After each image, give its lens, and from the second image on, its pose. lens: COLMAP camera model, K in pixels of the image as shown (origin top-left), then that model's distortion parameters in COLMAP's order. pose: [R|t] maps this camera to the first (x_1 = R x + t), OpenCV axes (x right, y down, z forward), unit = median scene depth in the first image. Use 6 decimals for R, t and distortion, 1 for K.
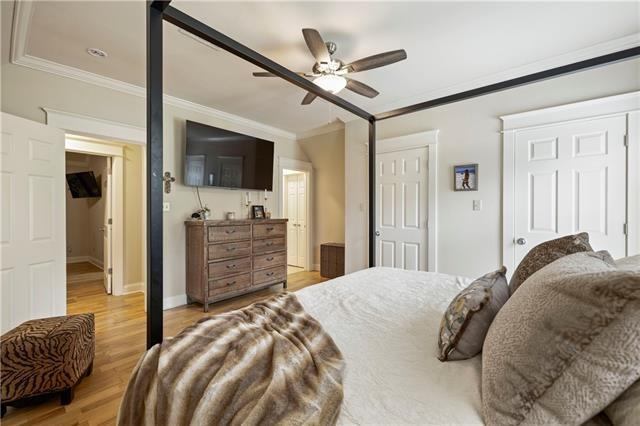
lens RADIAL K [[270.2, 0, 321.0], [0, 270.2, 213.0], [0, 0, 1]] dist [-0.000329, 0.000313]
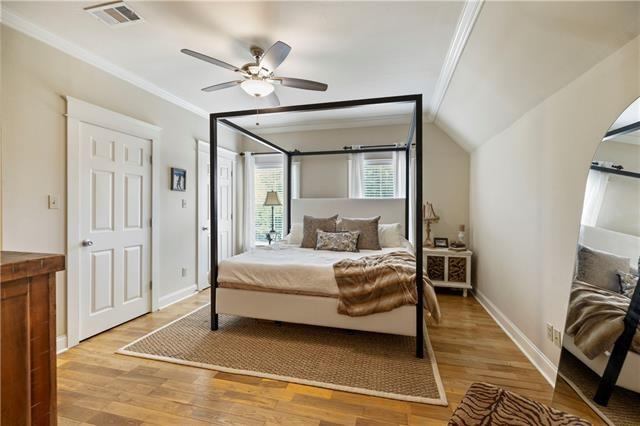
lens RADIAL K [[270.2, 0, 322.6], [0, 270.2, 208.6], [0, 0, 1]] dist [-0.000329, 0.000313]
pose [[-0.434906, -0.012066, 0.900395, -0.766822], [-0.002405, 0.999922, 0.012238, -0.021003], [-0.900473, 0.003157, -0.434901, 0.918088]]
